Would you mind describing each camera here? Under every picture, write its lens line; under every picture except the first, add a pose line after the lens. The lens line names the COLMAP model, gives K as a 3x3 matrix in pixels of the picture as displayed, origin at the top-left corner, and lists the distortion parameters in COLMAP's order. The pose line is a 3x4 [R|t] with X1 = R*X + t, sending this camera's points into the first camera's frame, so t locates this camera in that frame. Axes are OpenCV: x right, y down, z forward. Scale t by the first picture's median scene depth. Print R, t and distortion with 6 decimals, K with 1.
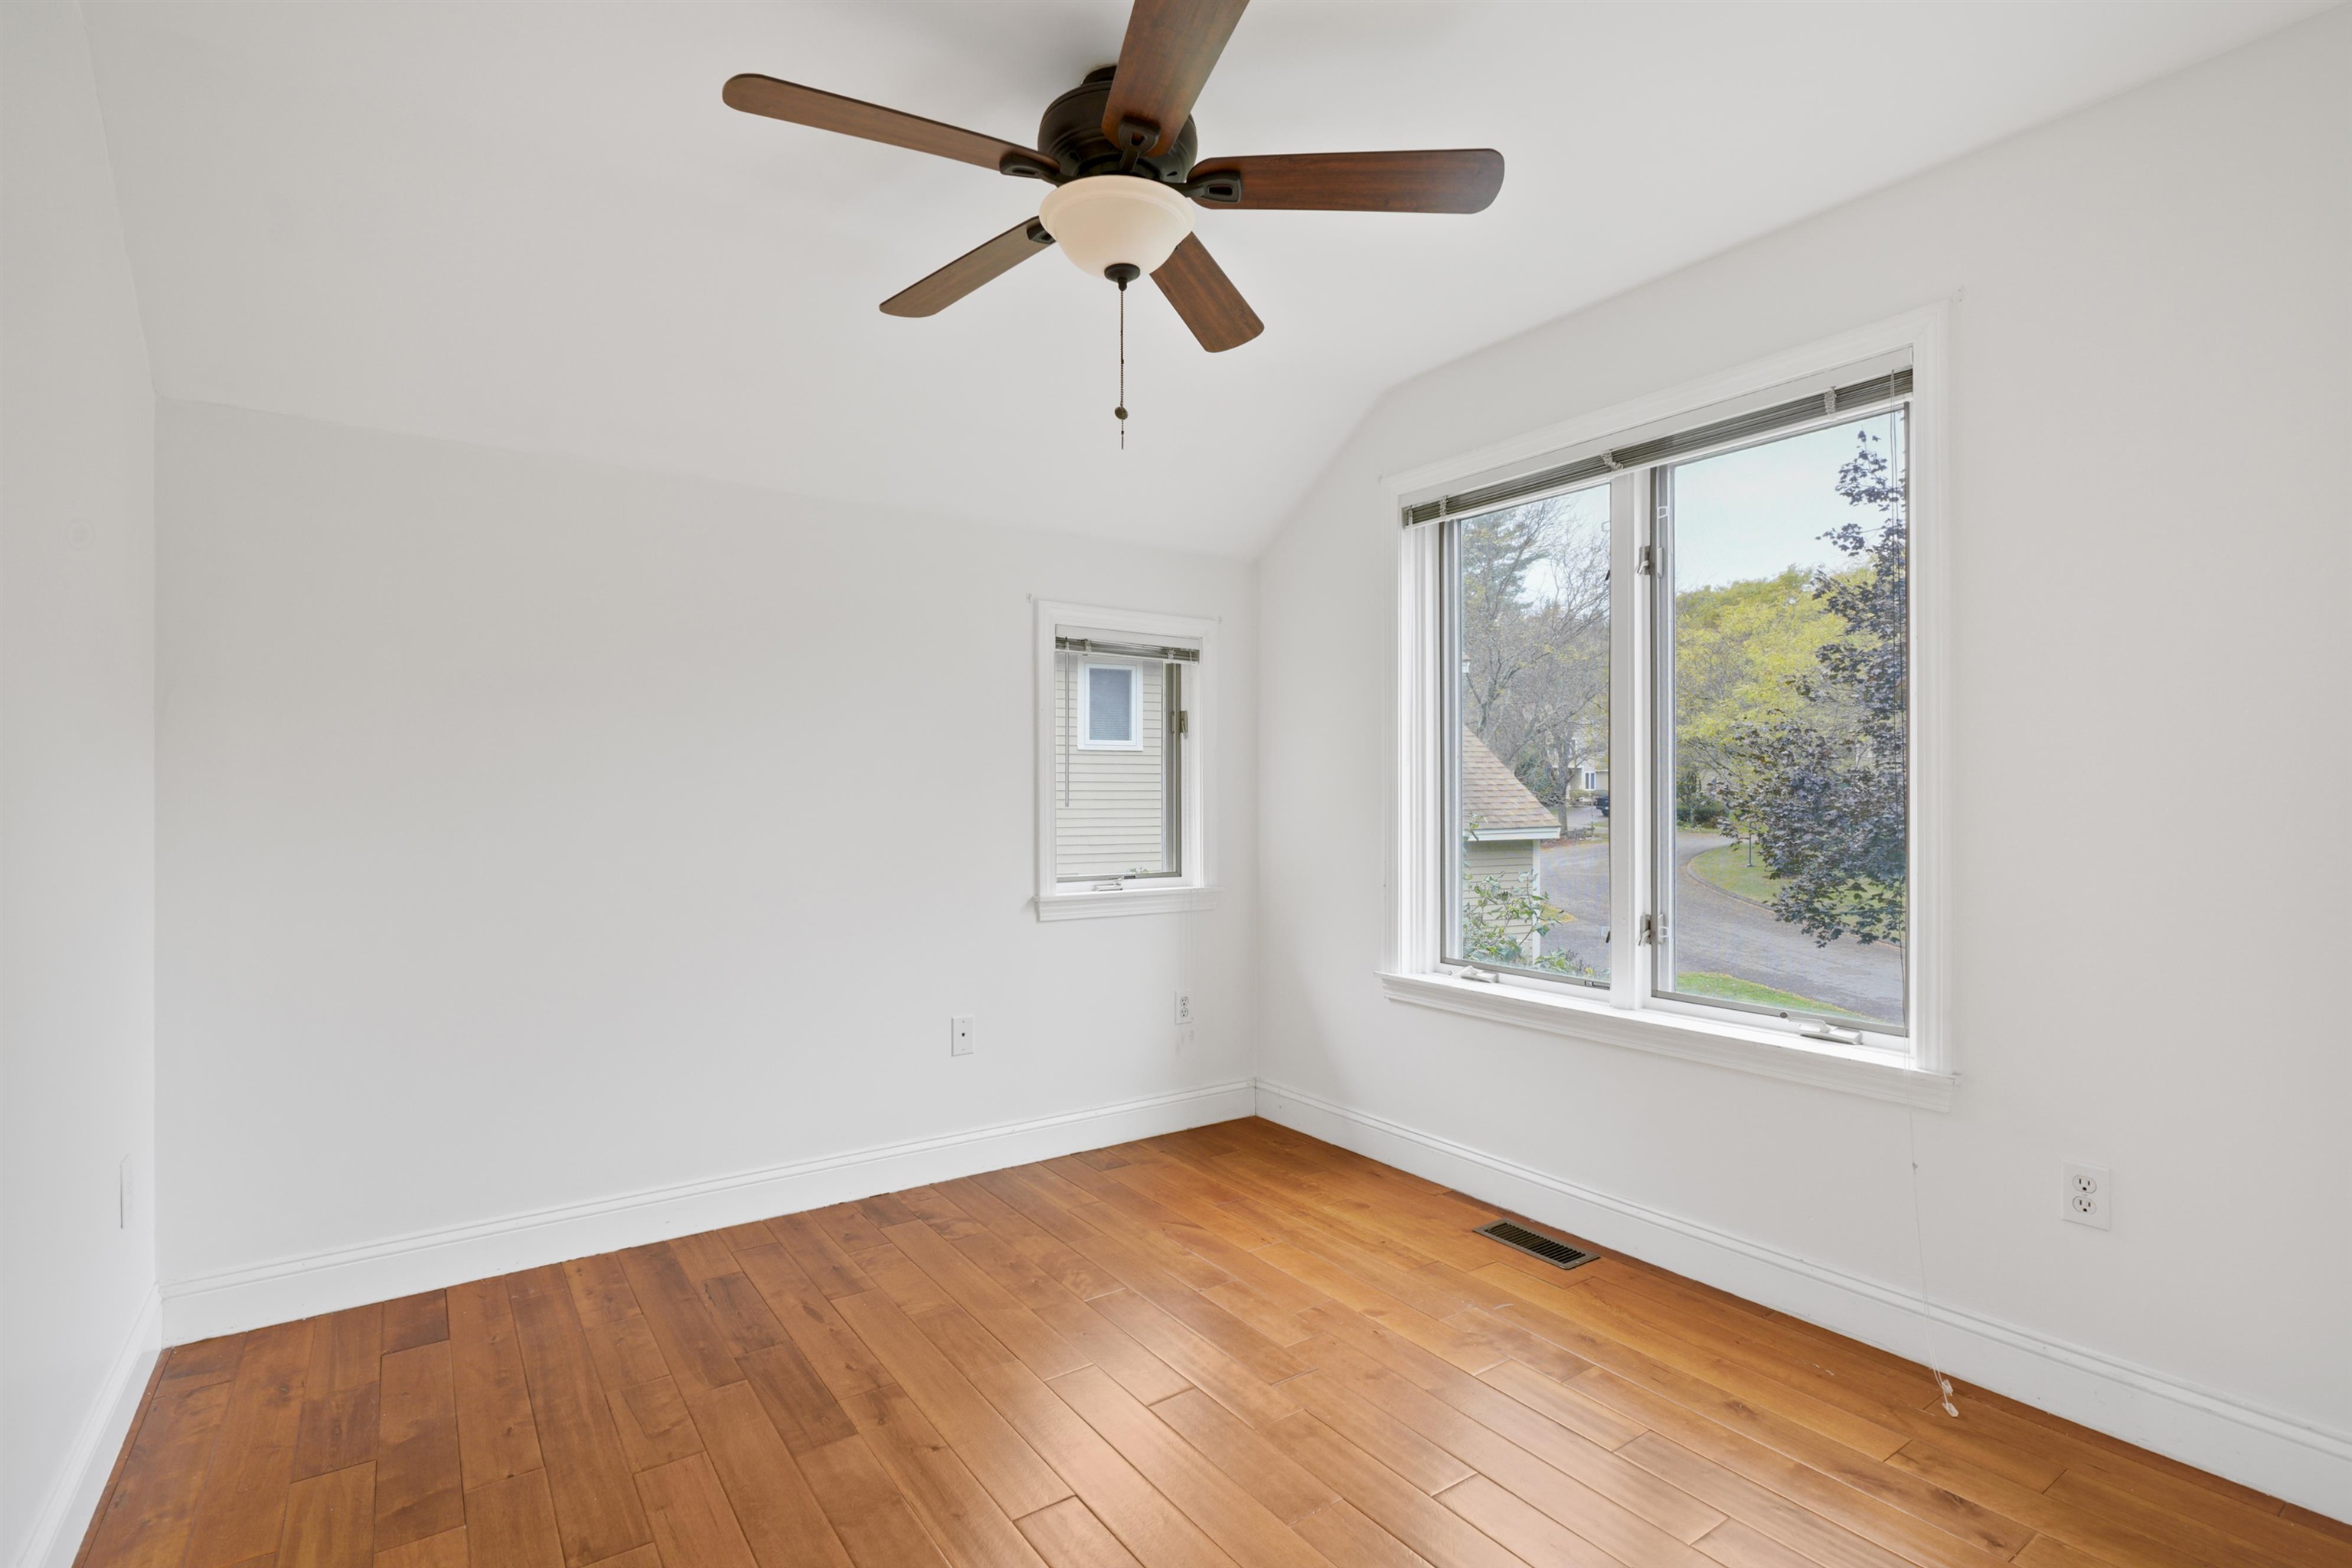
lens RADIAL K [[1133.0, 0, 1174.1], [0, 1133.0, 795.1], [0, 0, 1]] dist [-0.001538, 0.000620]
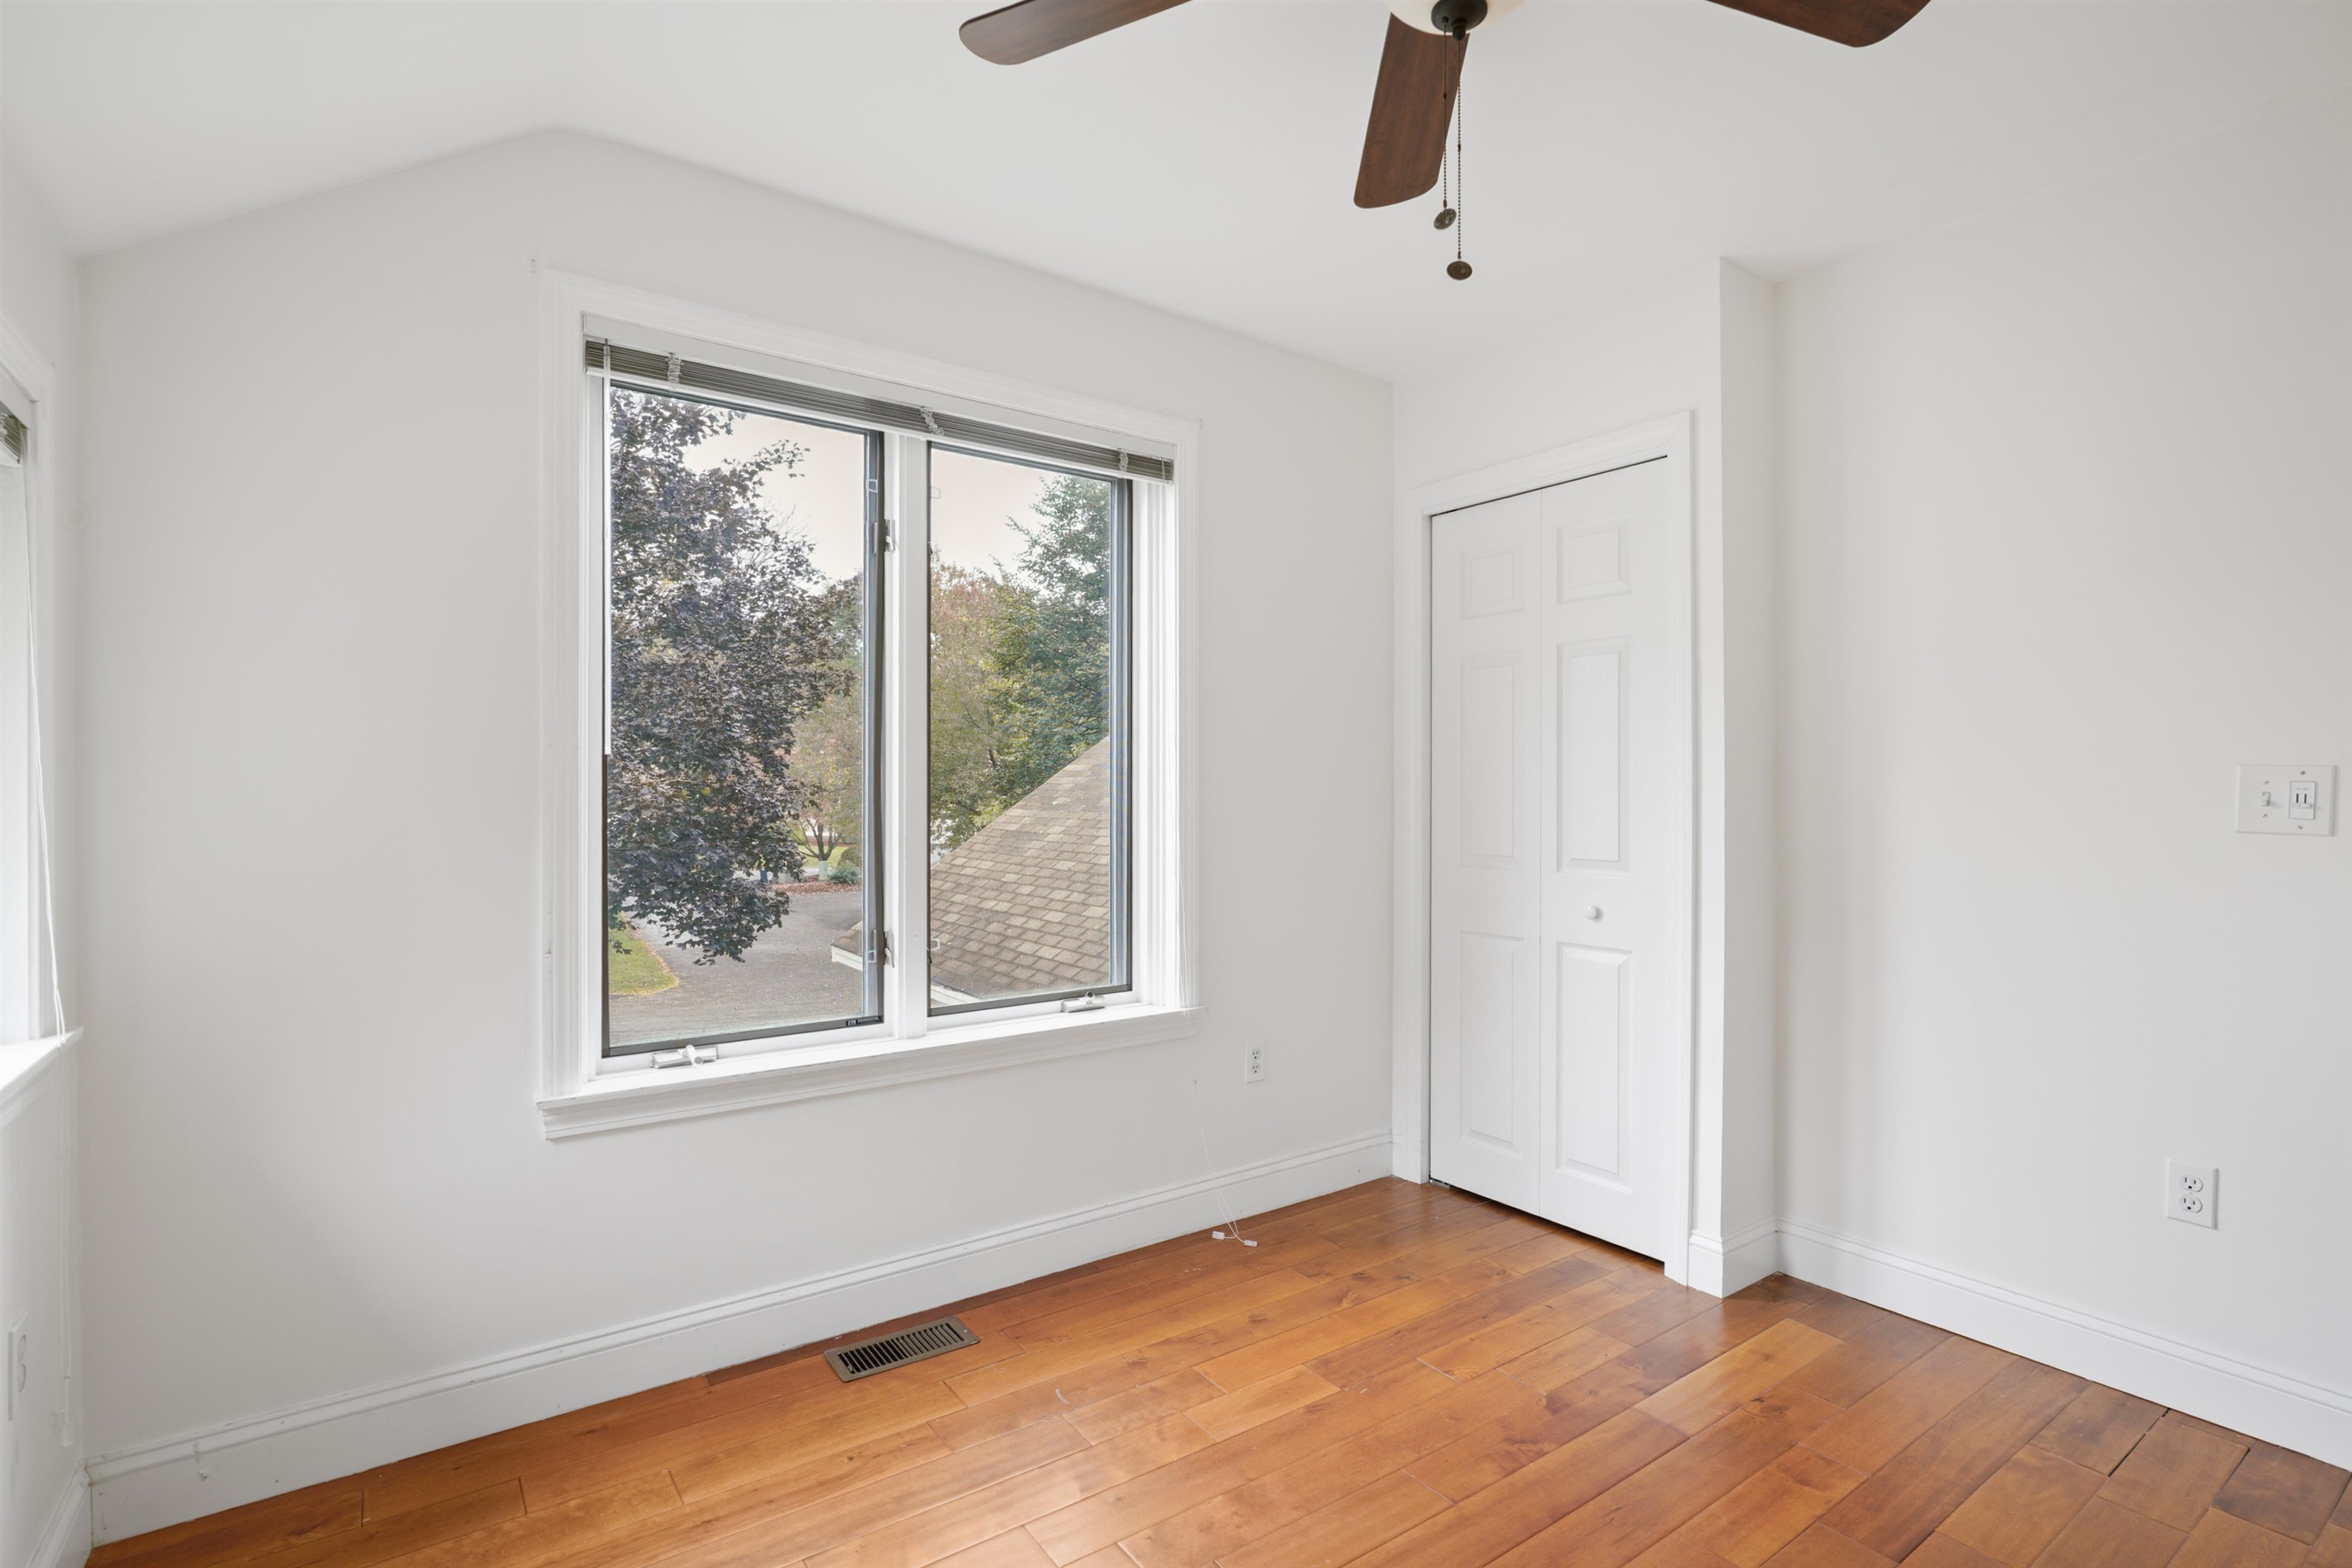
lens RADIAL K [[1133.0, 0, 1175.2], [0, 1133.0, 779.8], [0, 0, 1]] dist [-0.001538, 0.000620]
pose [[-0.025003, -0.000297, 0.999687, -0.502741], [-0.005156, 0.999987, 0.000168, -0.015305], [-0.999674, -0.005151, -0.025004, 0.824983]]
